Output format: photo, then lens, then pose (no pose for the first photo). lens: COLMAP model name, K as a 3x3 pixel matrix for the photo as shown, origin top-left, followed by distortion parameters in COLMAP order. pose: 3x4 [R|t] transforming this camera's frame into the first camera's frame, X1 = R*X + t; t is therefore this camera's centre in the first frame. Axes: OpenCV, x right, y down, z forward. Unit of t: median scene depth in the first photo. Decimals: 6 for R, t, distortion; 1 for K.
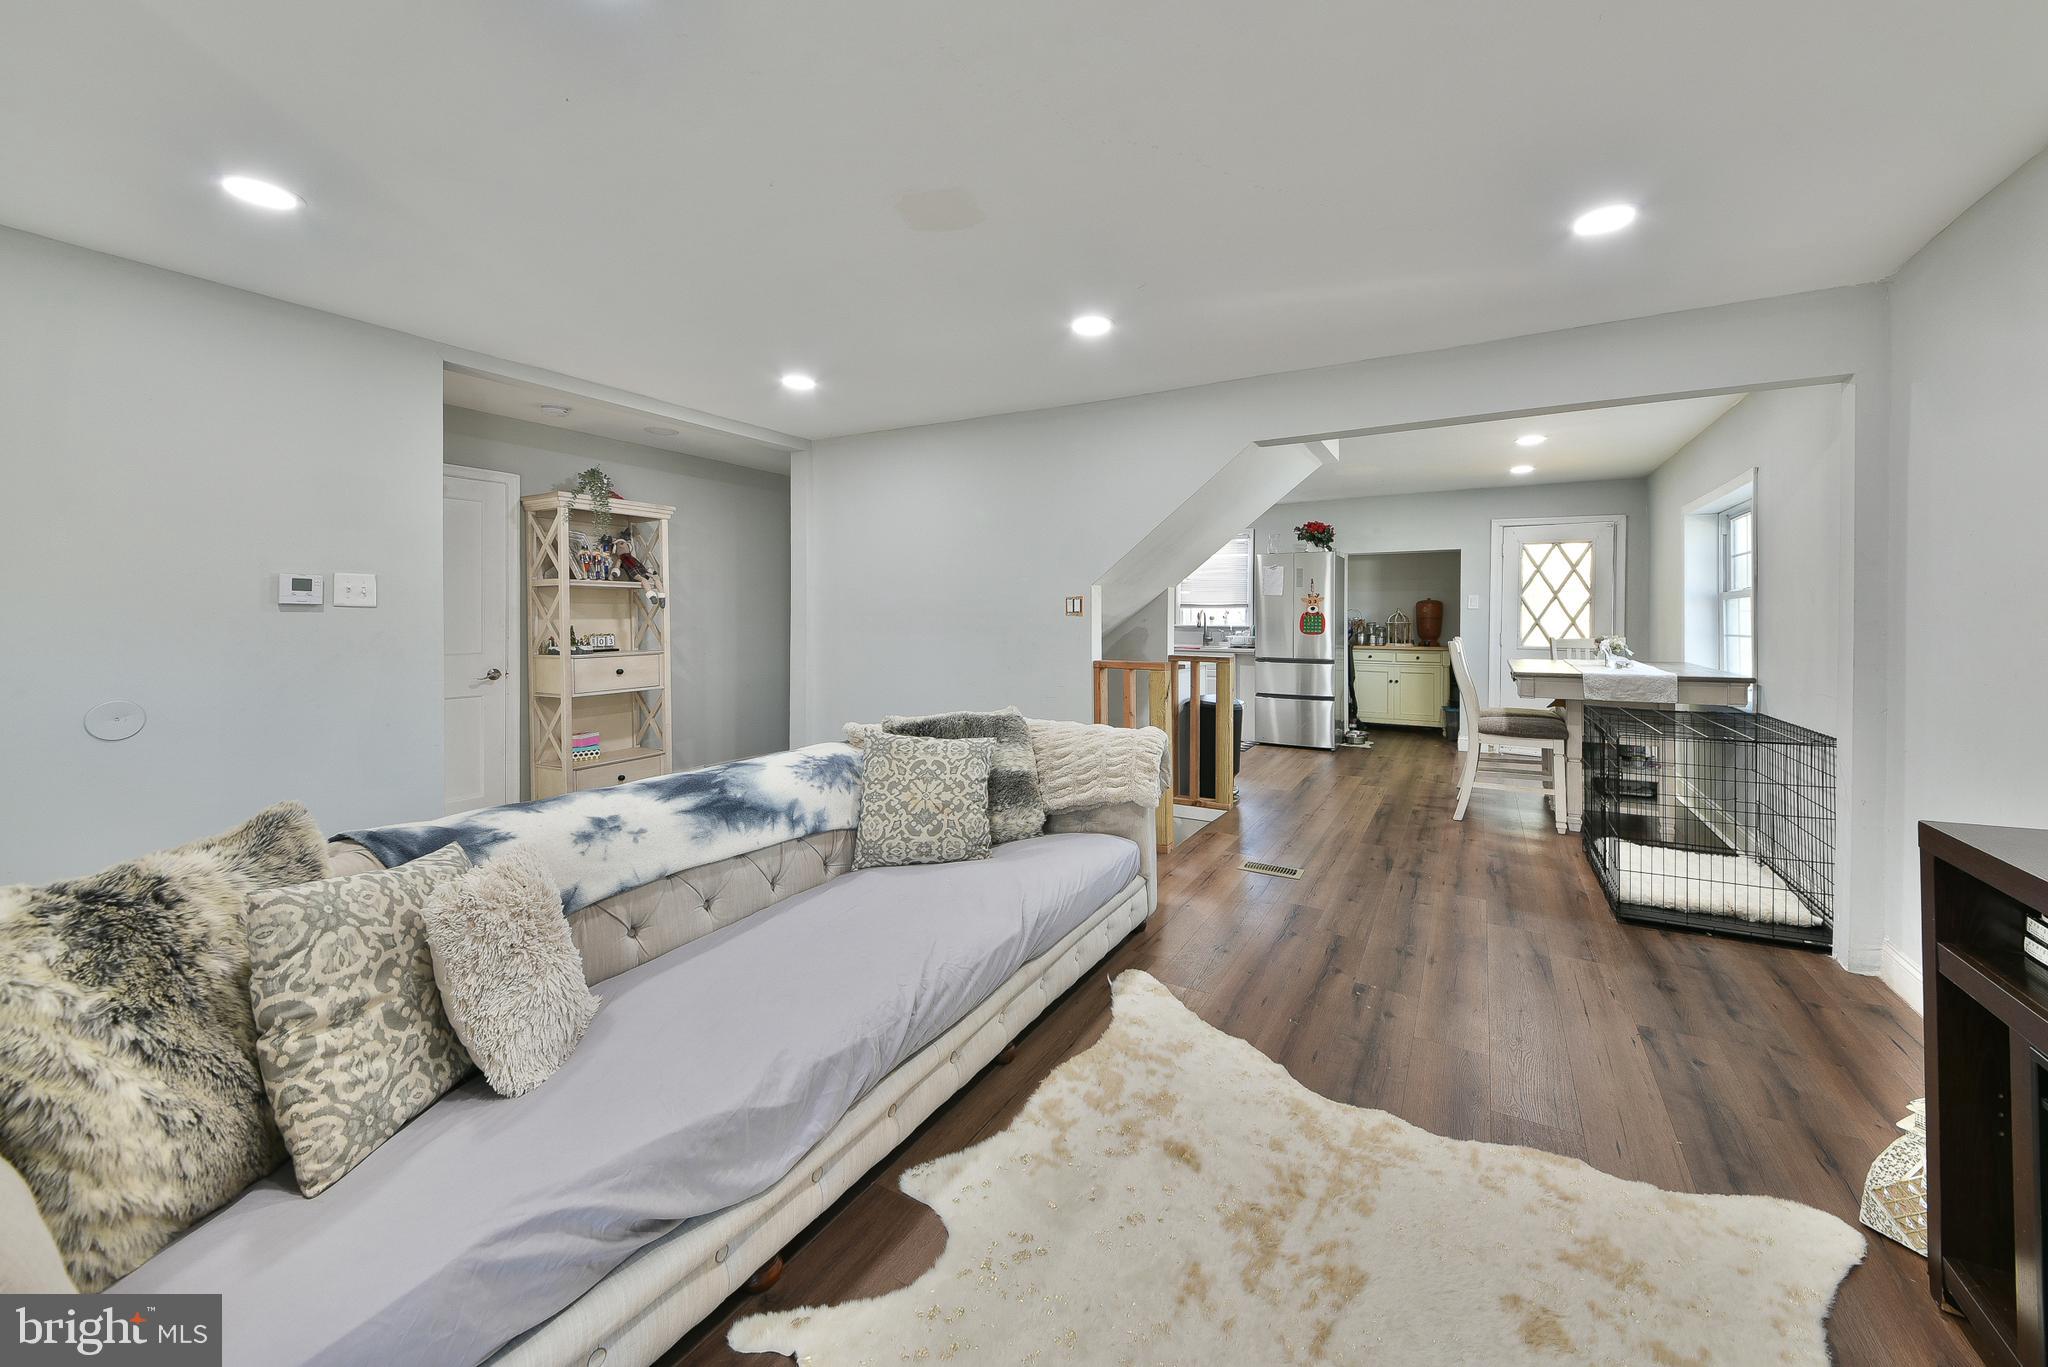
lens RADIAL K [[732.1, 0, 1047.9], [0, 732.1, 610.8], [0, 0, 1]] dist [0.010384, -0.002815]
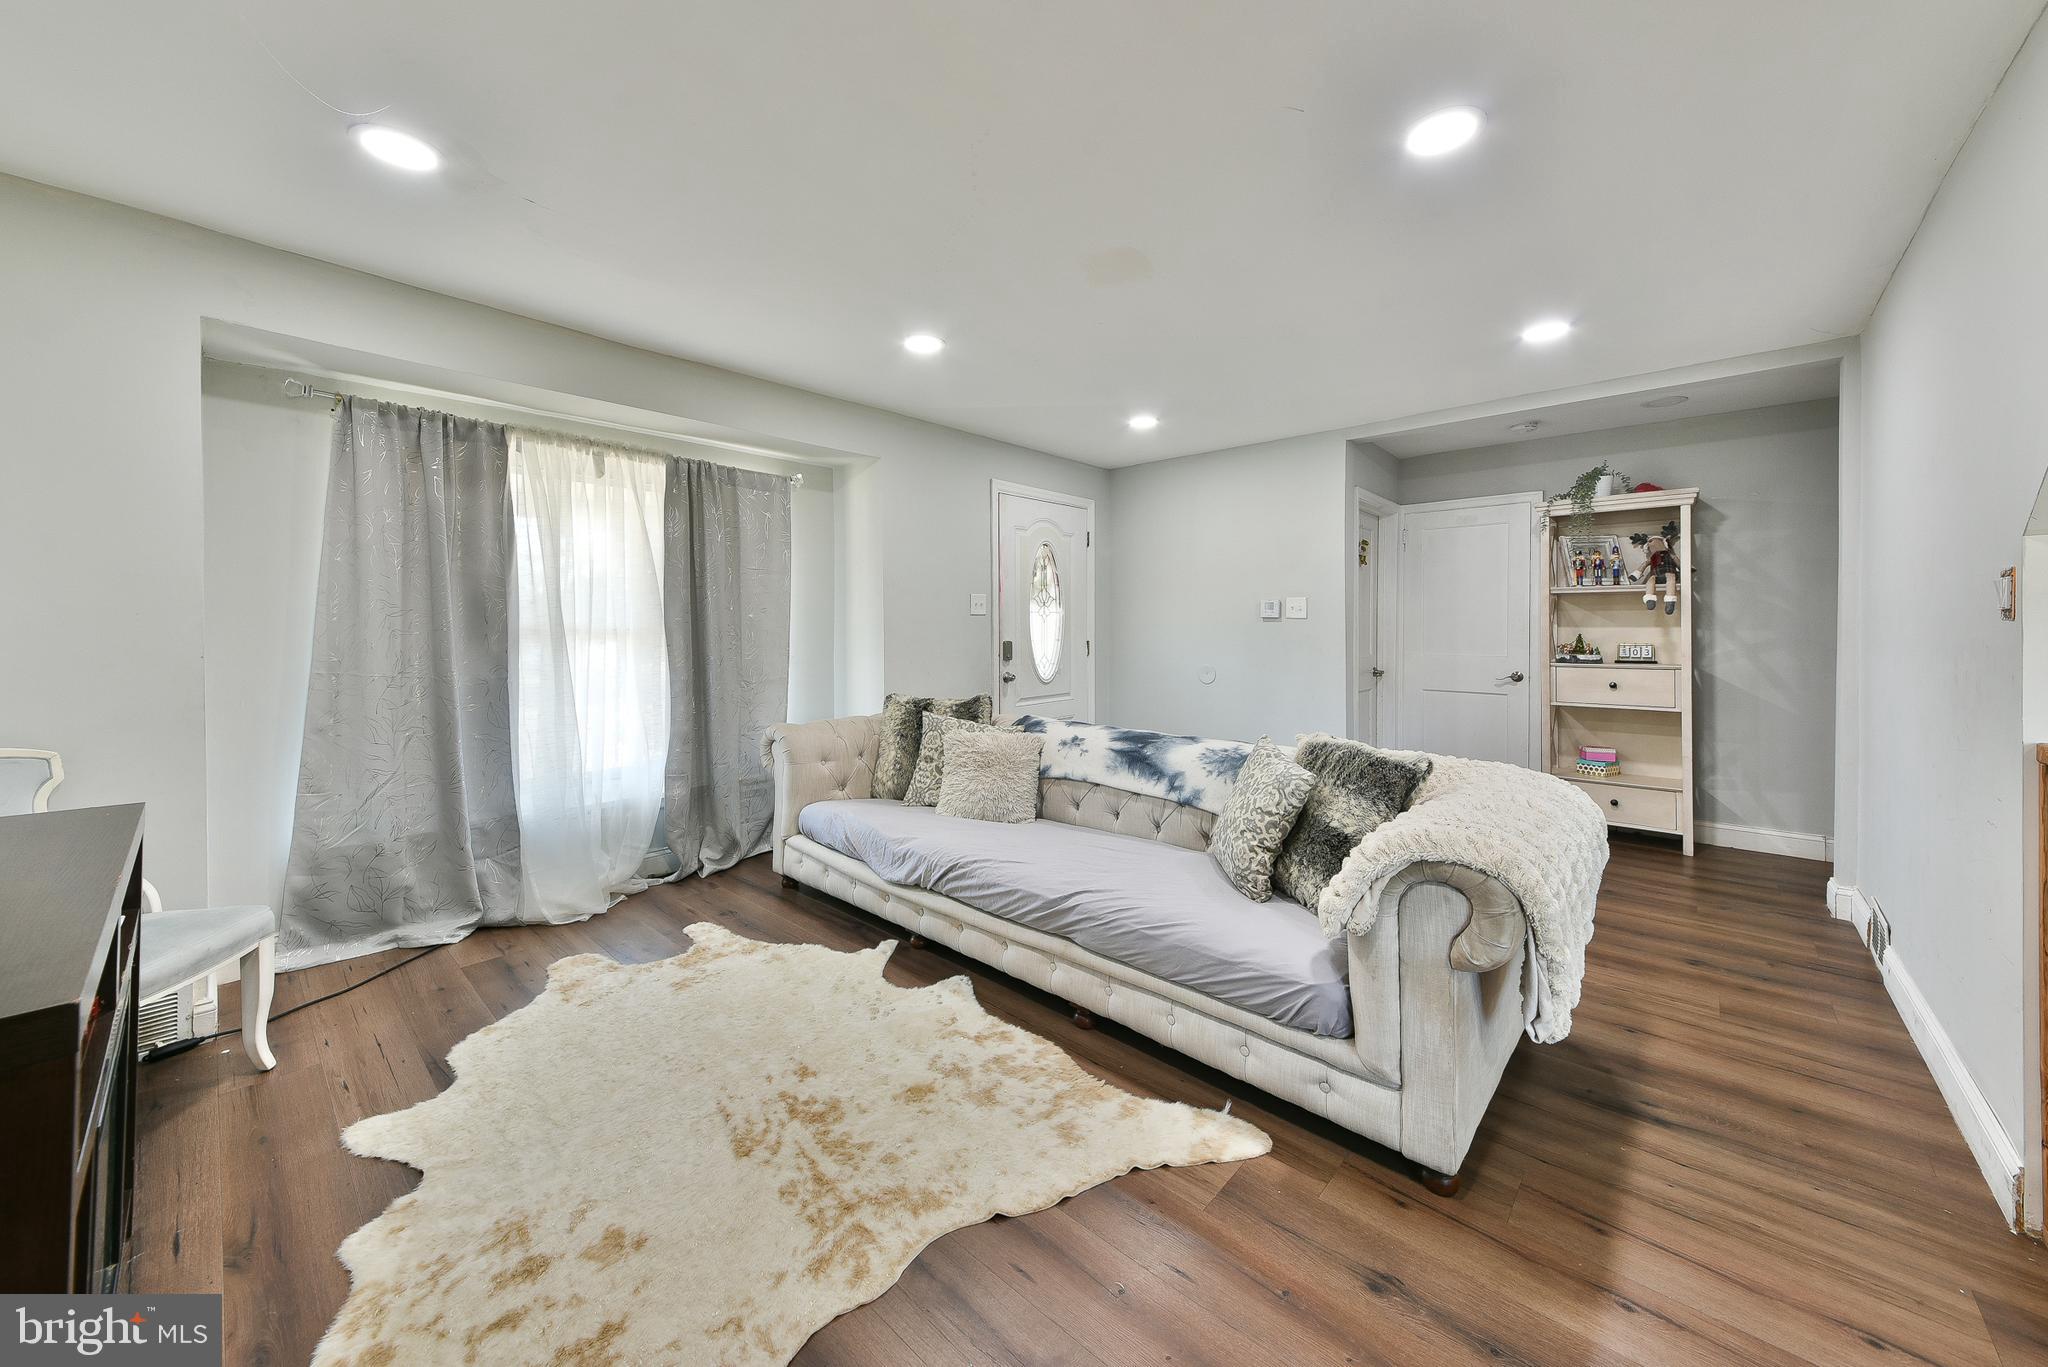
lens RADIAL K [[732.1, 0, 1056.2], [0, 732.1, 645.5], [0, 0, 1]] dist [0.010384, -0.002815]
pose [[-0.186874, 0.022526, -0.982126, 0.925786], [0.004294, 0.999746, 0.022113, 0.021077], [0.982375, -0.000085, -0.186923, 1.069931]]
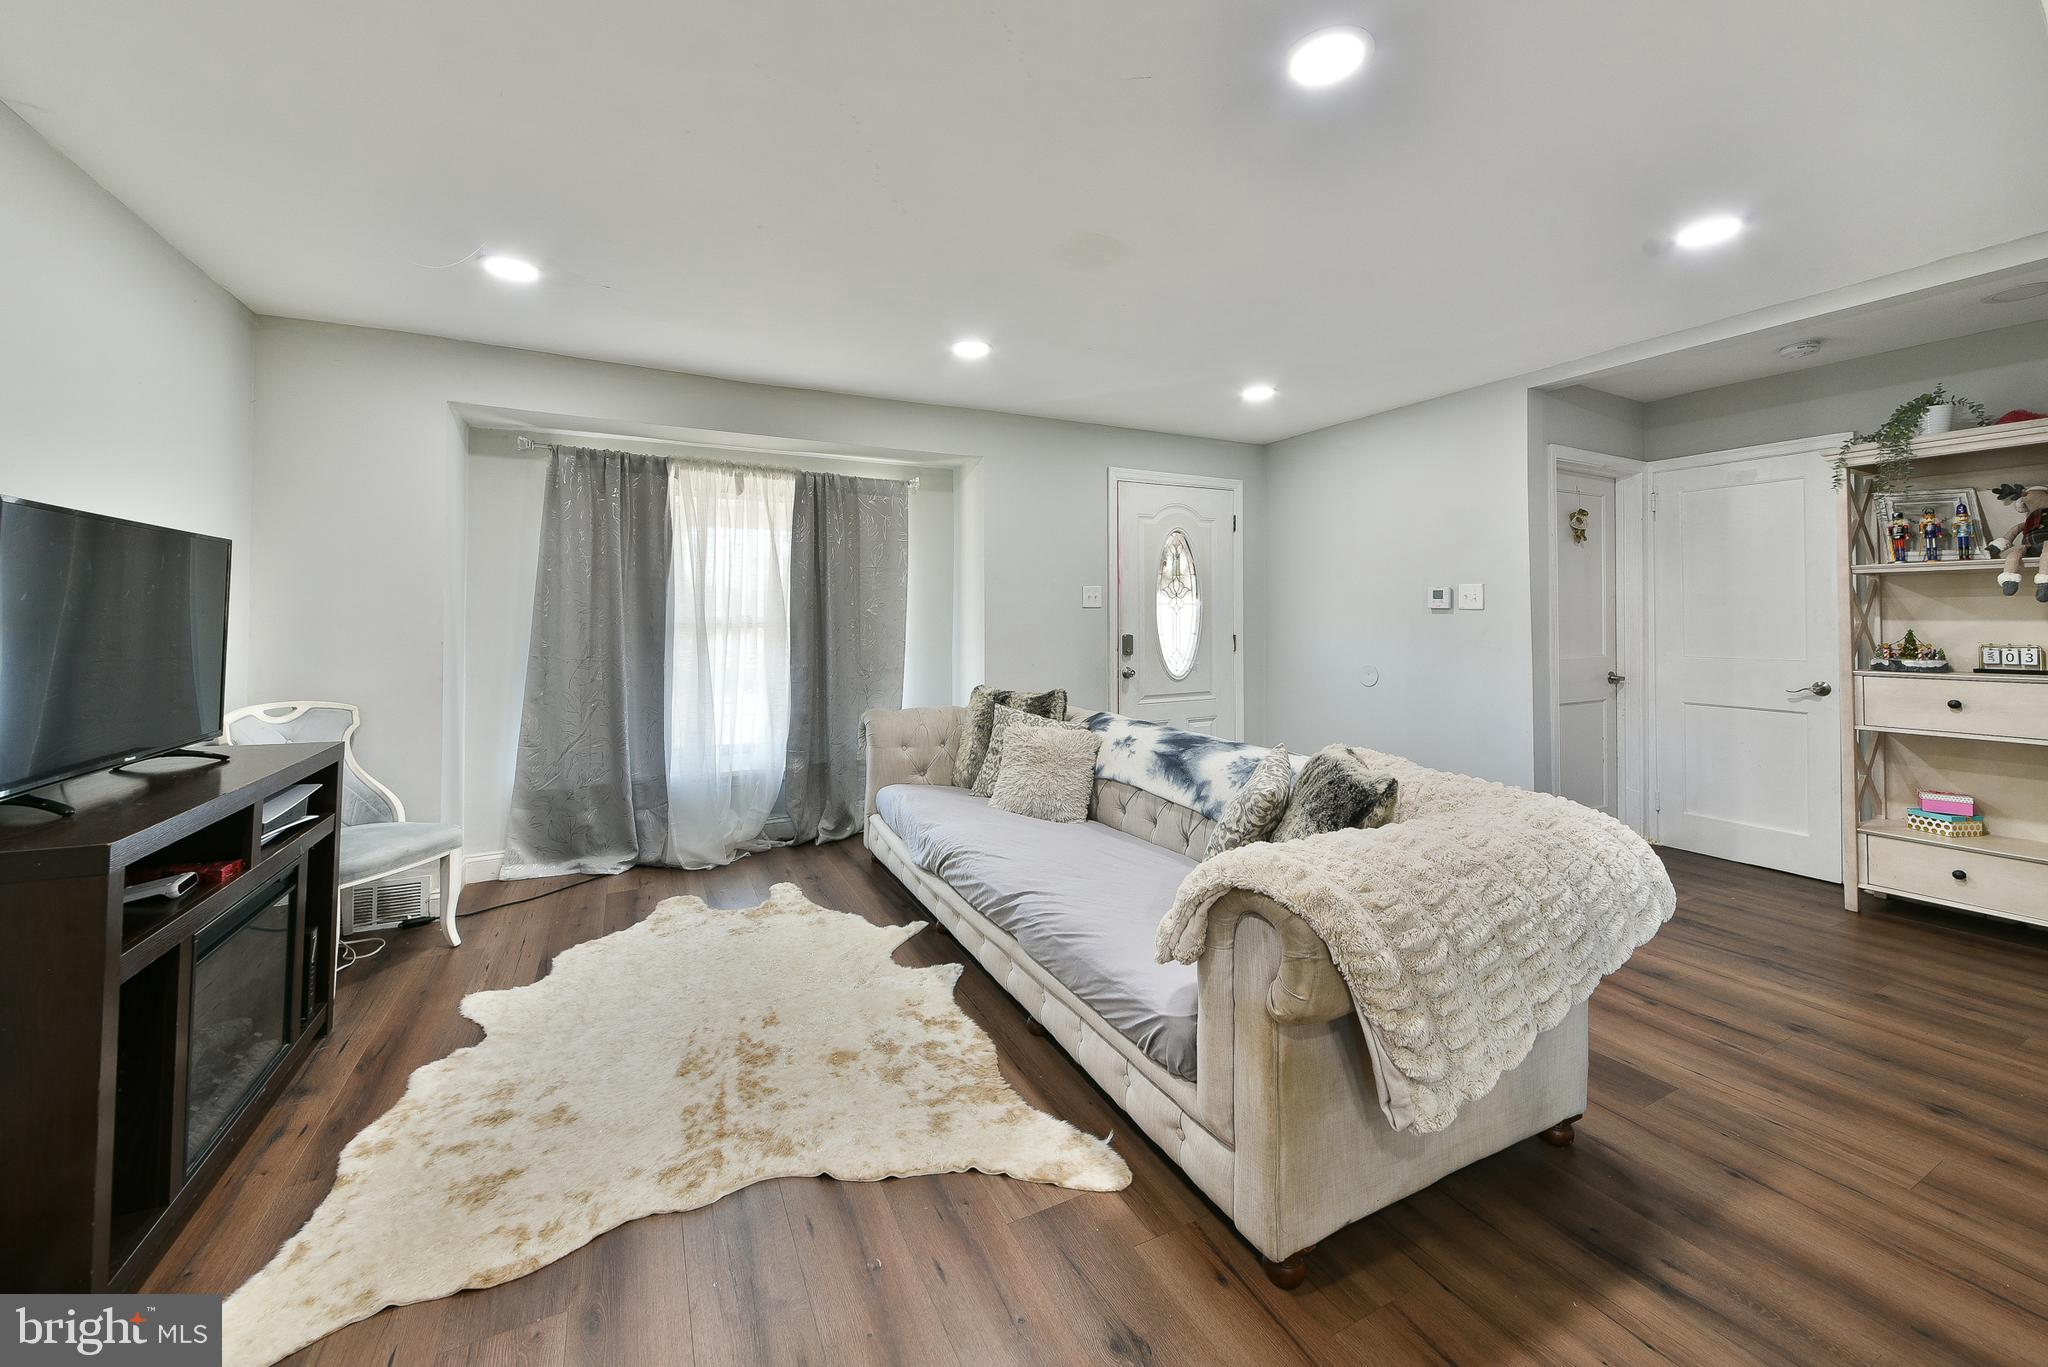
lens RADIAL K [[777.8, 0, 1051.8], [0, 777.8, 617.4], [0, 0, 1]] dist [0.000485, -0.001798]
pose [[-0.522786, -0.002132, -0.852461, 0.819777], [0.004382, 0.999977, -0.005189, 0.017121], [0.852453, -0.006448, -0.522765, 1.480978]]
